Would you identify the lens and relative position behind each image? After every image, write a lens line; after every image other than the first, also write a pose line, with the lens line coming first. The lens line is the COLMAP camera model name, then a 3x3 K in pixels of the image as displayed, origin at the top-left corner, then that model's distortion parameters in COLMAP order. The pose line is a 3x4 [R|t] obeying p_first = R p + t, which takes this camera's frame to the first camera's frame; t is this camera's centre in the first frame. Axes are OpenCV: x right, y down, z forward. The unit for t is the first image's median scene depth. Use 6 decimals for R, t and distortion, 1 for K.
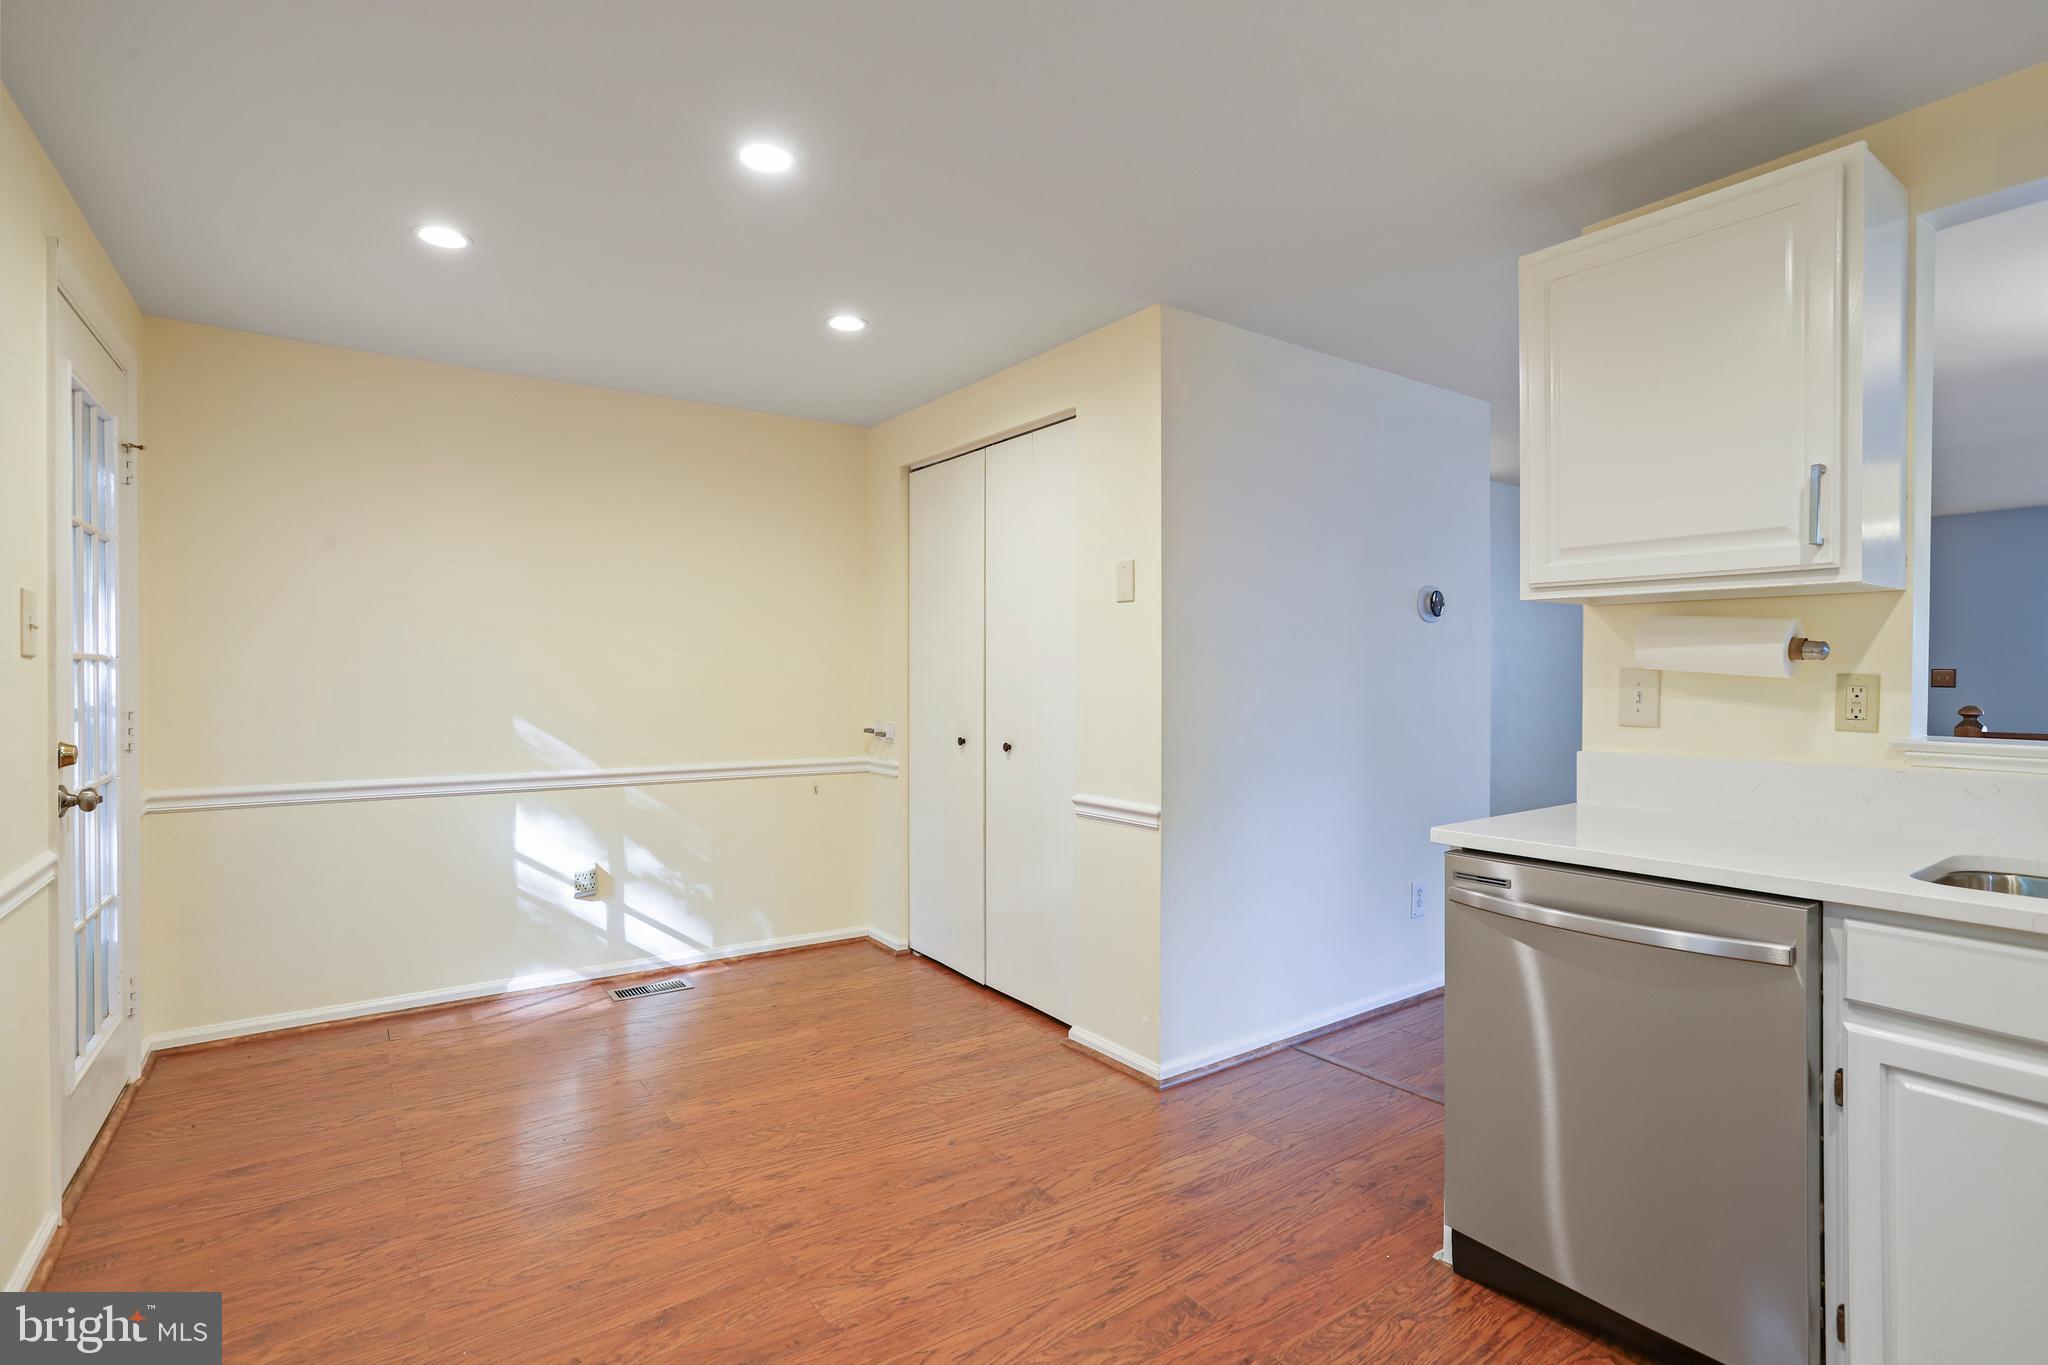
lens RADIAL K [[998.8, 0, 1035.6], [0, 998.8, 667.6], [0, 0, 1]] dist [-0.063798, 0.039018]
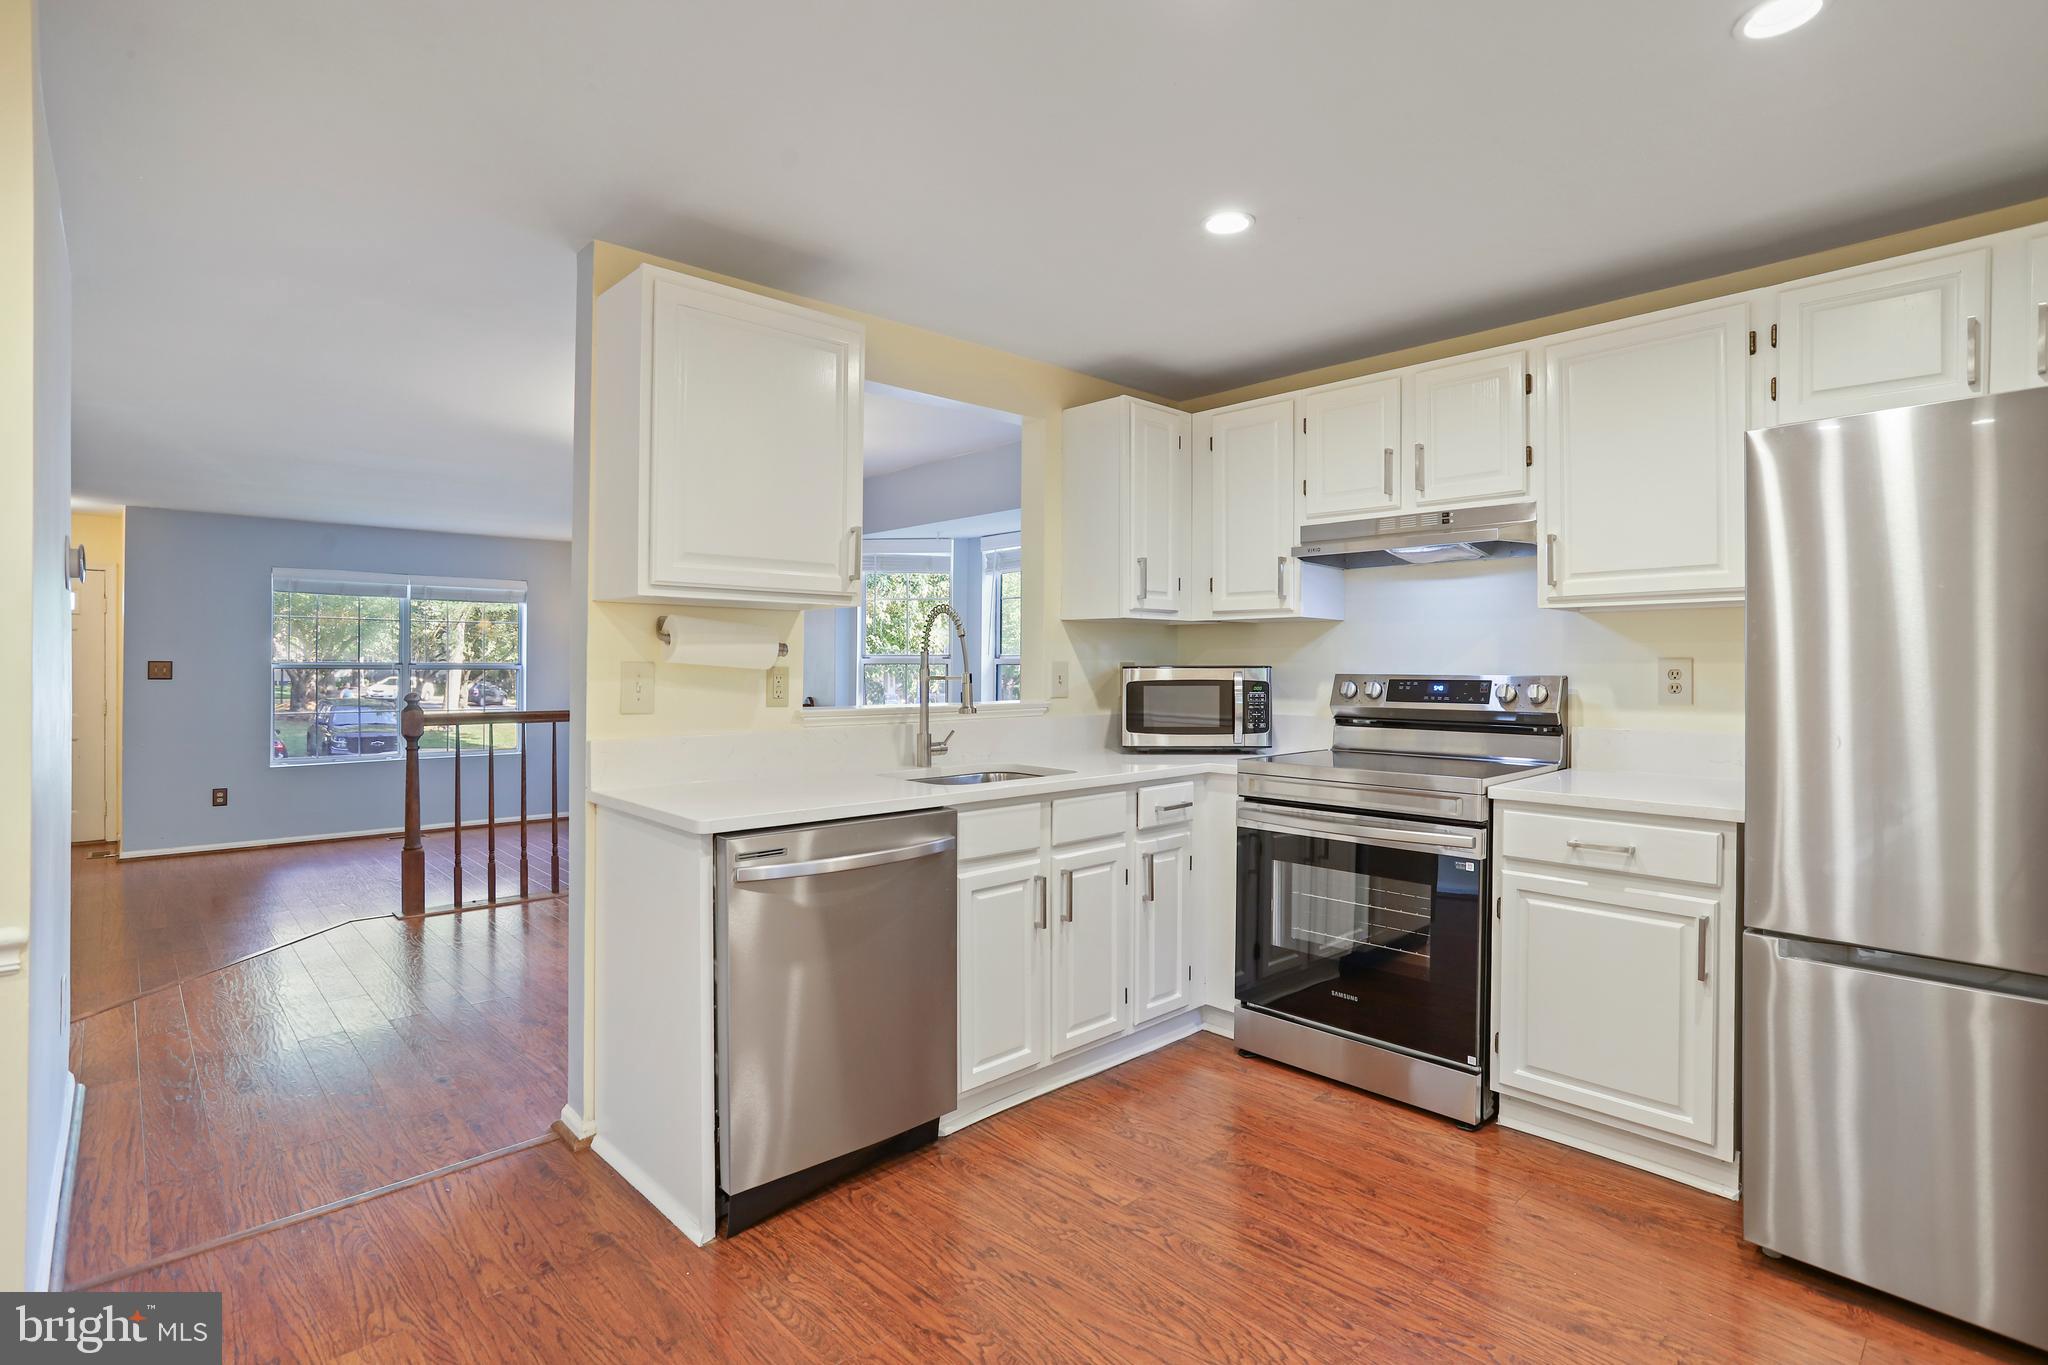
lens RADIAL K [[998.8, 0, 1035.6], [0, 998.8, 667.6], [0, 0, 1]] dist [-0.063798, 0.039018]
pose [[-0.138535, -0.002604, 0.990354, -0.616342], [-0.004520, 0.999988, 0.001997, 0.003157], [-0.990347, -0.004200, -0.138545, 0.770802]]
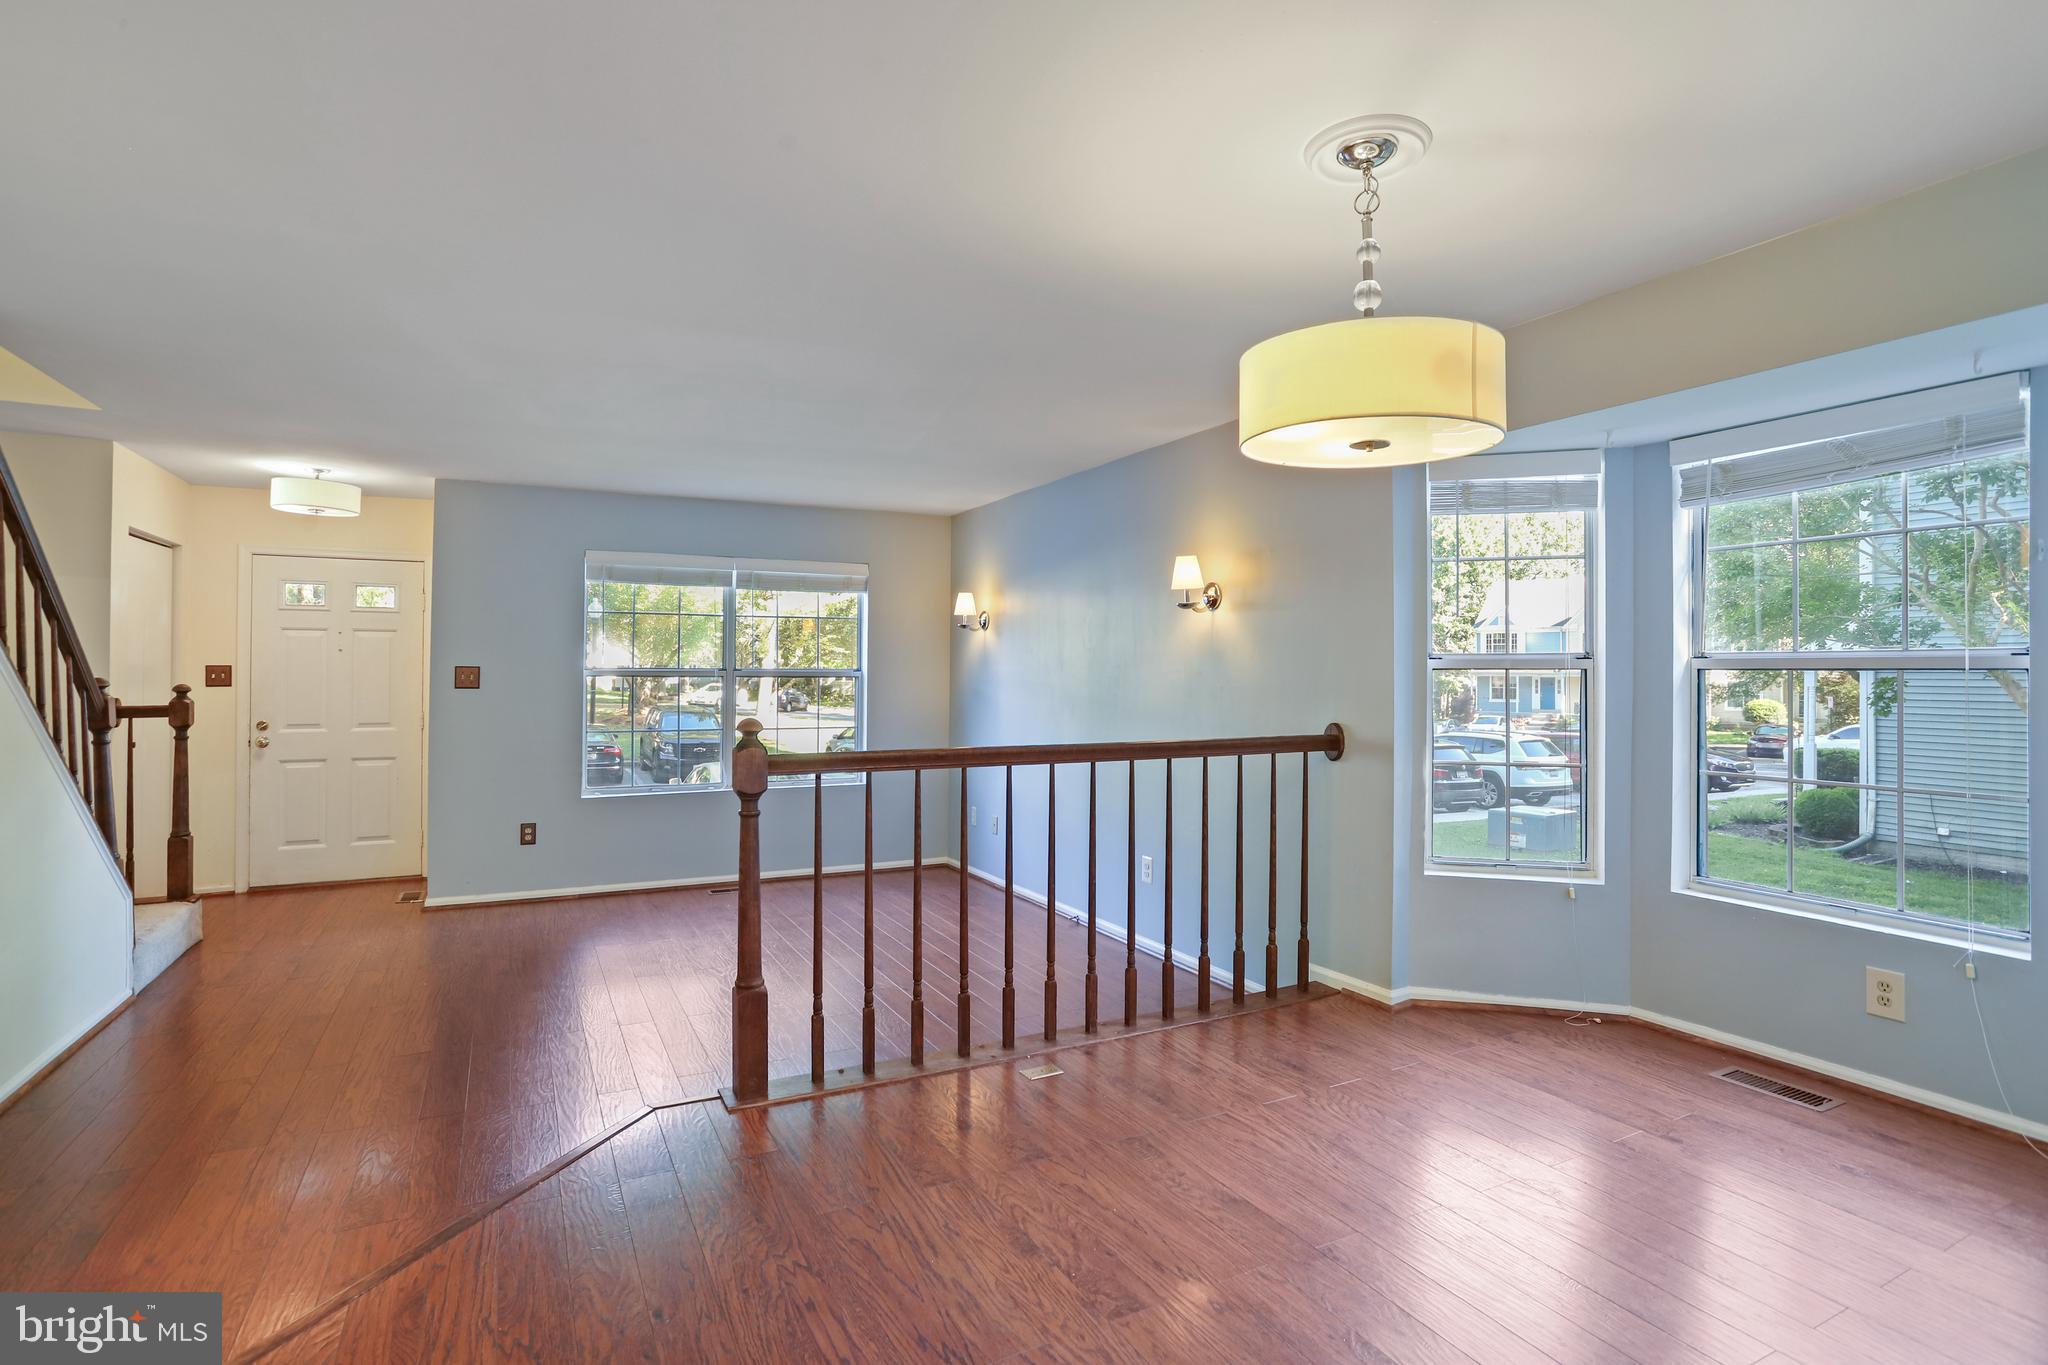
lens RADIAL K [[1014.9, 0, 1029.2], [0, 1014.9, 664.4], [0, 0, 1]] dist [-0.066349, 0.040146]
pose [[0.137775, 0.008108, 0.990430, 0.536339], [-0.004439, 0.999962, -0.007568, 0.009778], [-0.990454, -0.003354, 0.137805, 1.326805]]
